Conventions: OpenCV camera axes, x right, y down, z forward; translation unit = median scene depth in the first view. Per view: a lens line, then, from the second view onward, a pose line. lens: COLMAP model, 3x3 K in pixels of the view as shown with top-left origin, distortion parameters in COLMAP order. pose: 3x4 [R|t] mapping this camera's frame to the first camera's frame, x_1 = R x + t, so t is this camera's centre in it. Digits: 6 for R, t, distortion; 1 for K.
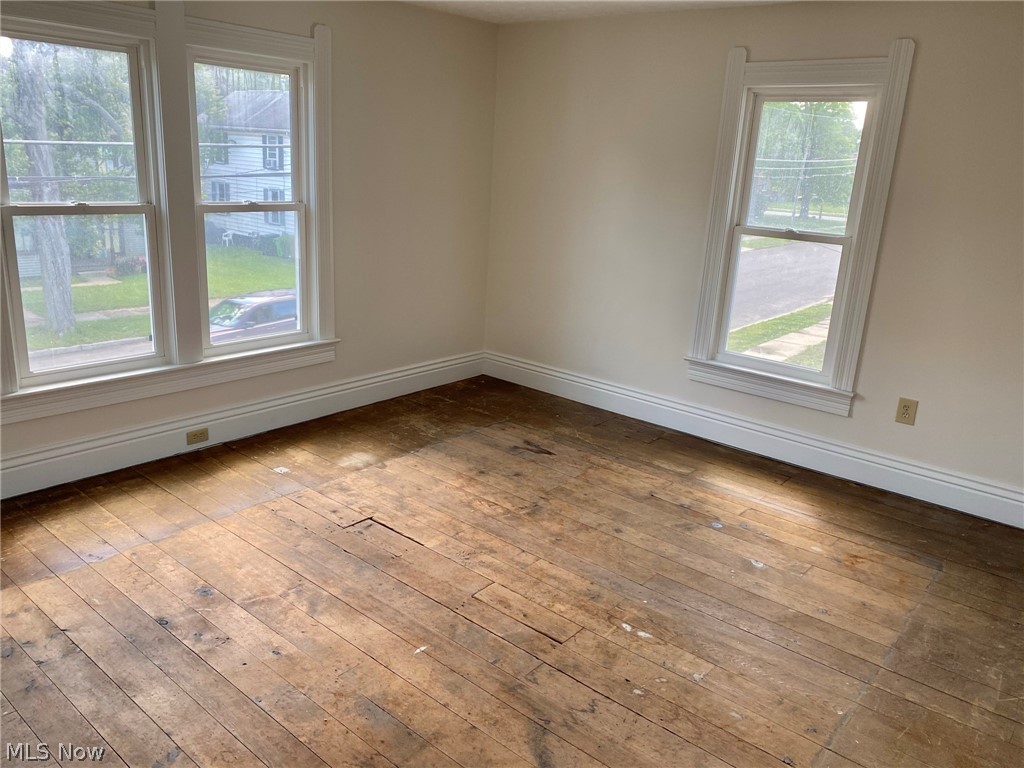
lens RADIAL K [[780.9, 0, 512.6], [0, 780.9, 390.5], [0, 0, 1]] dist [0.011762, -0.003045]
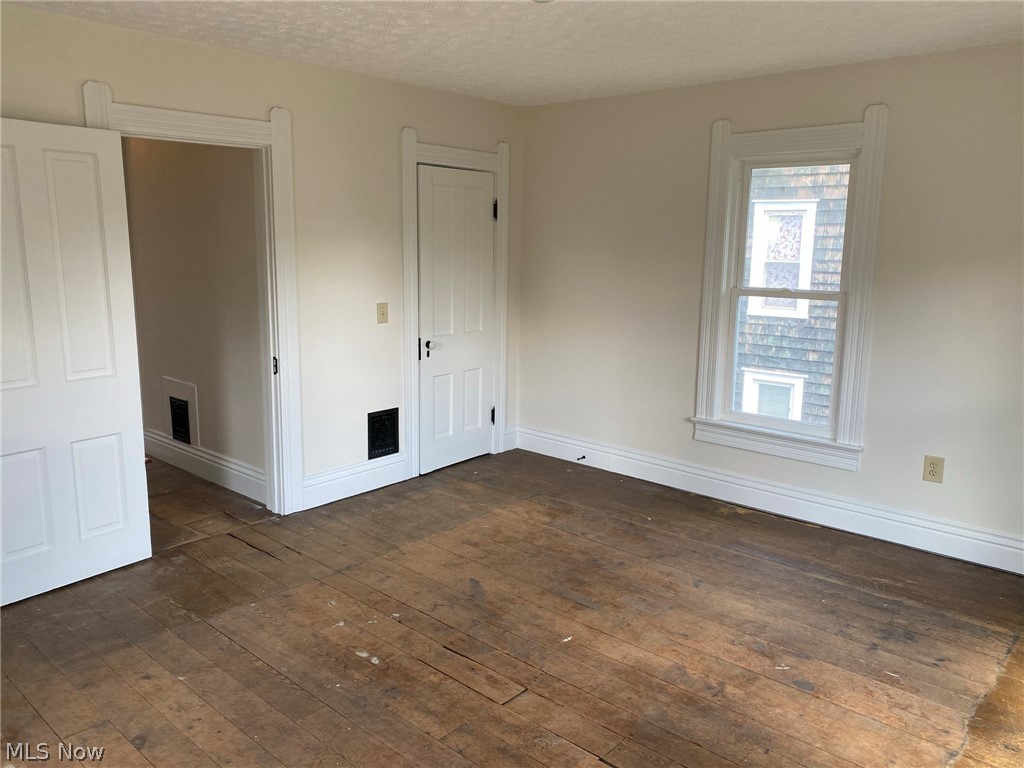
lens RADIAL K [[780.9, 0, 513.4], [0, 780.9, 381.2], [0, 0, 1]] dist [0.011762, -0.003045]
pose [[-0.997113, -0.074227, 0.016027, -0.024721], [-0.059120, 0.891264, 0.449615, -0.492956], [-0.047658, 0.447369, -0.893079, 1.721333]]
